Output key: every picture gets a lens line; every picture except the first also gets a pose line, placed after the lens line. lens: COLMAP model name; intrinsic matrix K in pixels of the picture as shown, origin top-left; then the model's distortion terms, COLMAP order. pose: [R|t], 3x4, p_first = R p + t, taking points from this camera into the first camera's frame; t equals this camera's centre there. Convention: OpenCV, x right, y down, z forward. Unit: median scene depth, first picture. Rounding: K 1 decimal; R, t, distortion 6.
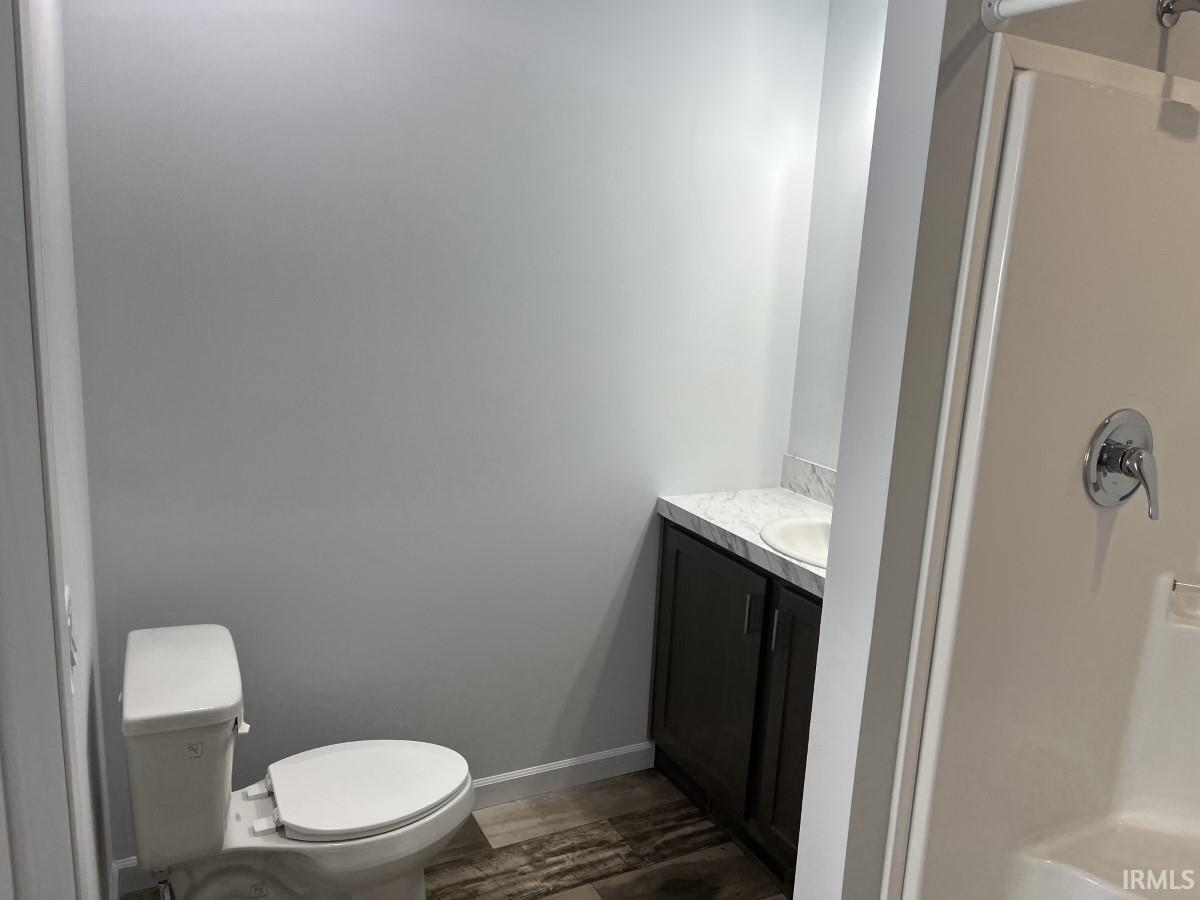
lens RADIAL K [[910.5, 0, 605.0], [0, 910.5, 449.6], [0, 0, 1]] dist [0.069900, -0.098235]
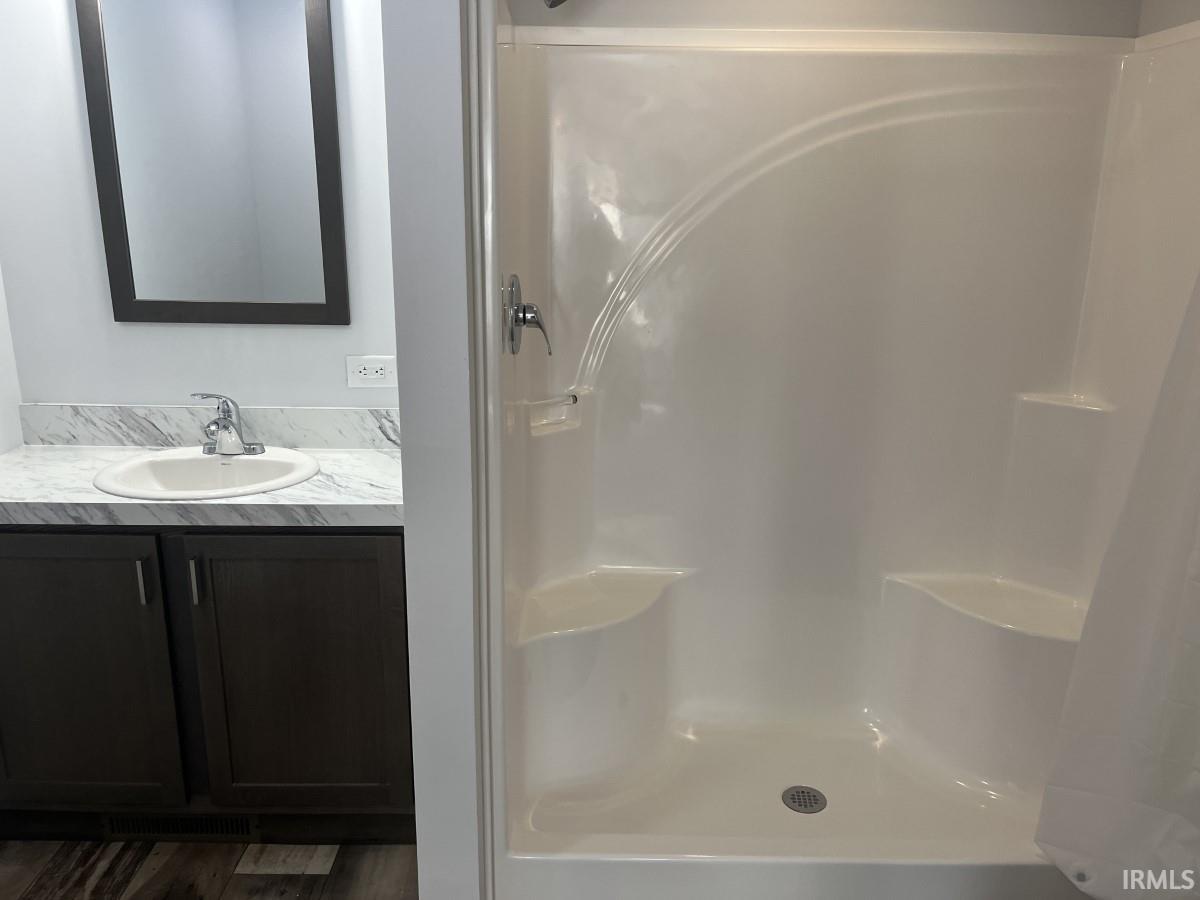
lens RADIAL K [[910.5, 0, 605.0], [0, 910.5, 449.6], [0, 0, 1]] dist [0.069900, -0.098235]
pose [[0.444033, -0.277639, 0.851910, -0.317397], [0.188596, 0.958442, 0.214058, -0.037646], [-0.875937, 0.065618, 0.477942, 0.187356]]
